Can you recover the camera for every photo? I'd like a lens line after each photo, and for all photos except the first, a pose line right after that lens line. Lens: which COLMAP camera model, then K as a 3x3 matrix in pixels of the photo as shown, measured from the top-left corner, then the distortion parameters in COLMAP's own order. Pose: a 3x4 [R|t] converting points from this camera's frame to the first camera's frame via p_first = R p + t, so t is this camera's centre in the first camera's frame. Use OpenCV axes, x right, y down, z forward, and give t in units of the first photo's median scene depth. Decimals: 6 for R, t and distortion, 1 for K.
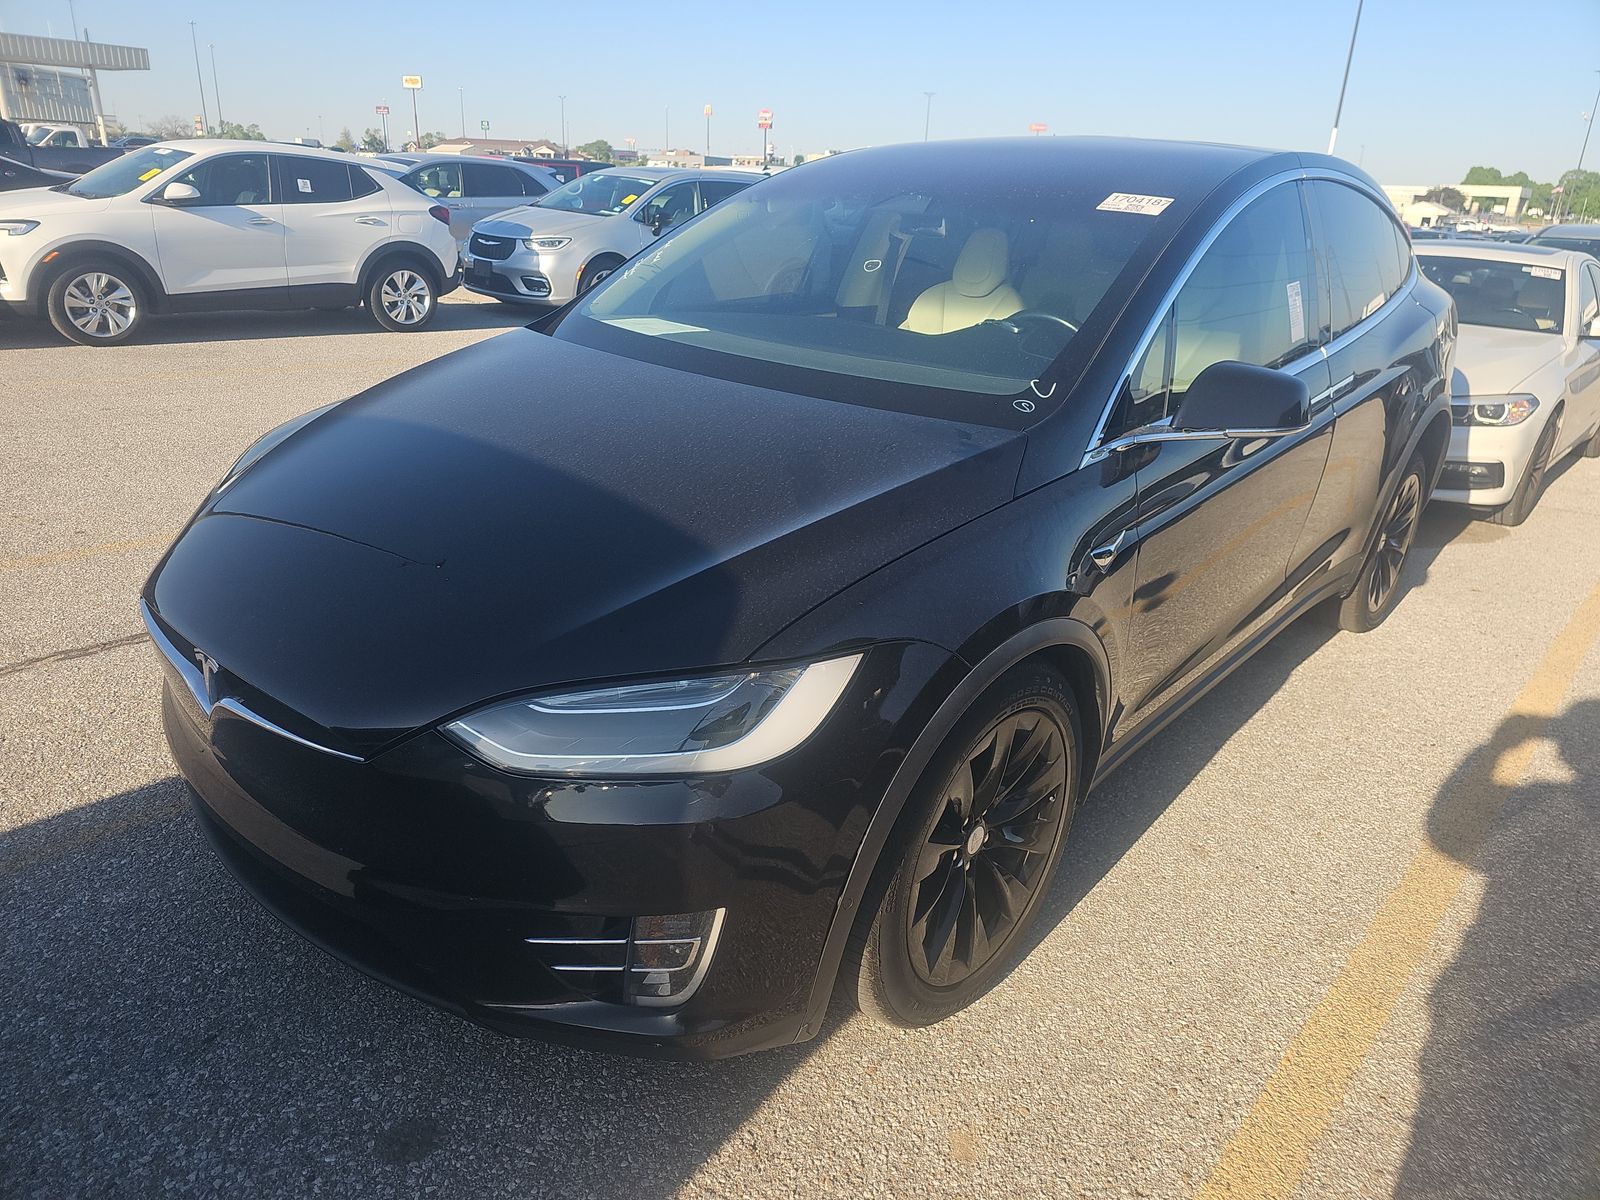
lens RADIAL K [[1119.0, 0, 796.0], [0, 1119.0, 606.1], [0, 0, 1]] dist [0.037386, -0.036860]
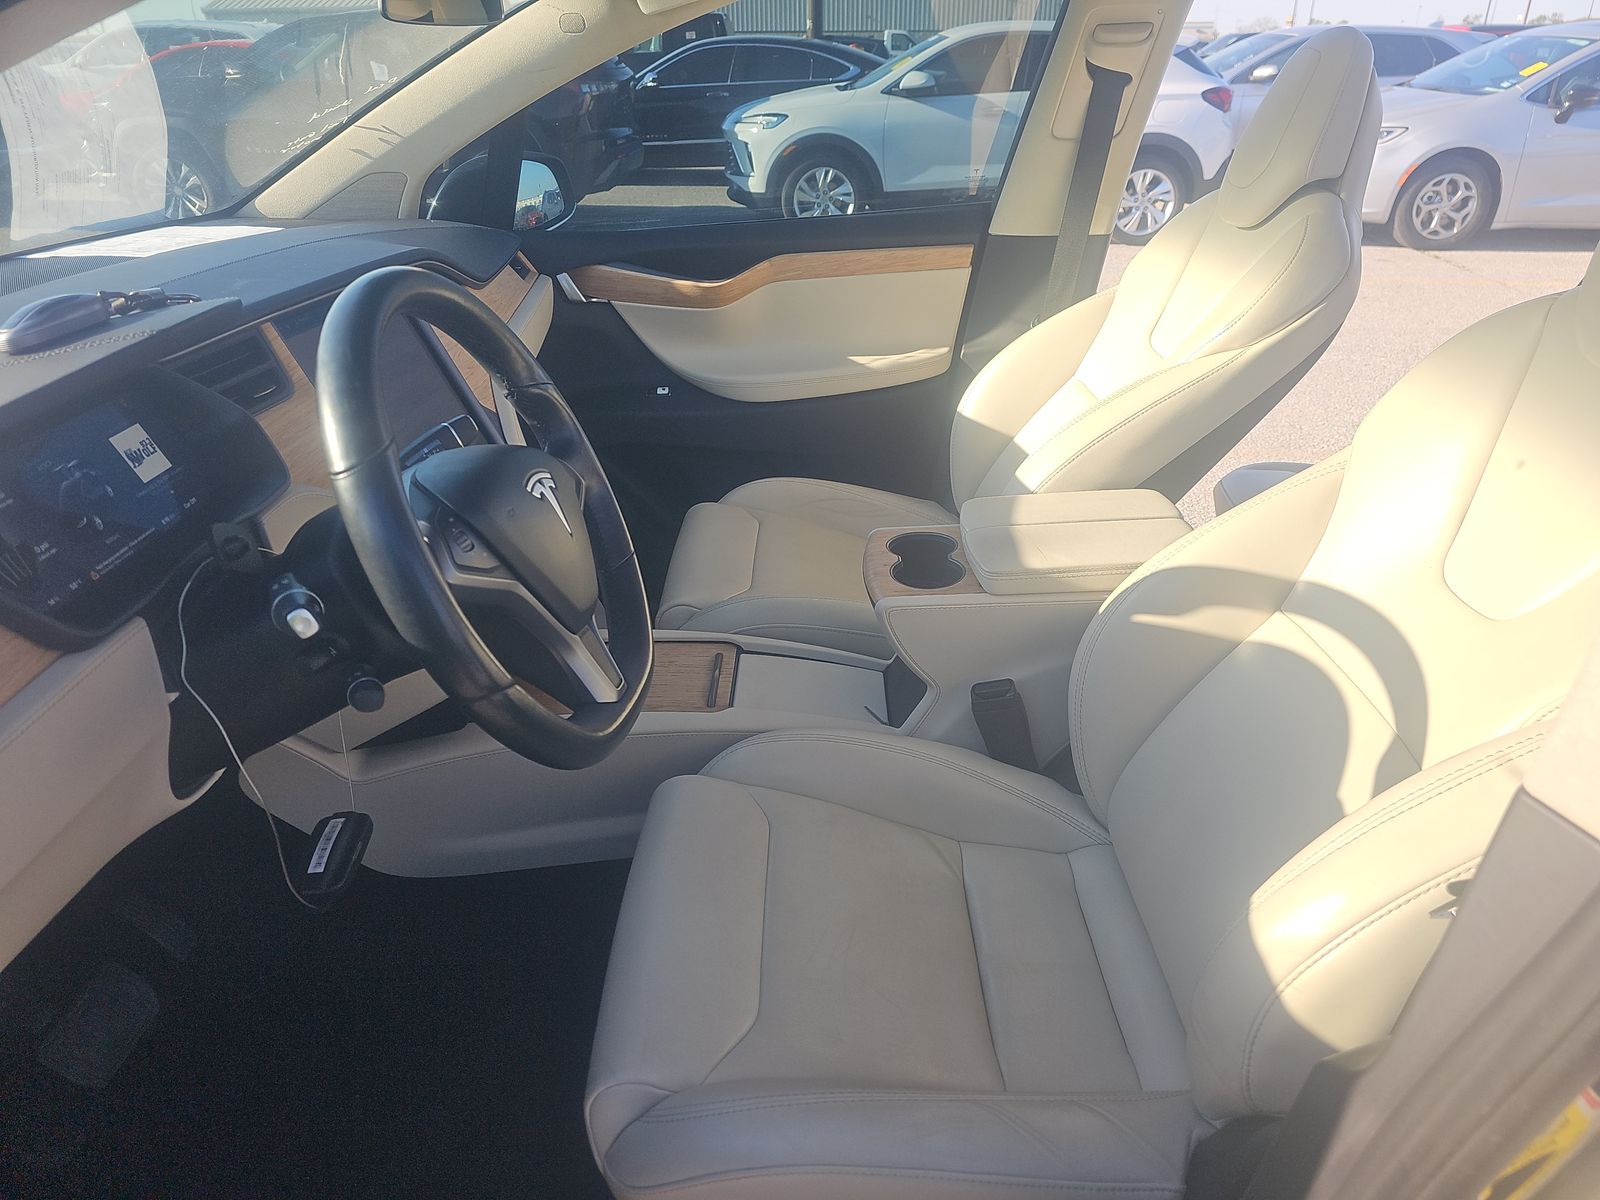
lens RADIAL K [[1119.0, 0, 801.5], [0, 1119.0, 611.5], [0, 0, 1]] dist [0.037386, -0.036860]
pose [[0.645736, 0.294992, -0.704276, 0.169441], [-0.235494, 0.954335, 0.183812, -0.078937], [0.726339, 0.047158, 0.685717, 0.257709]]
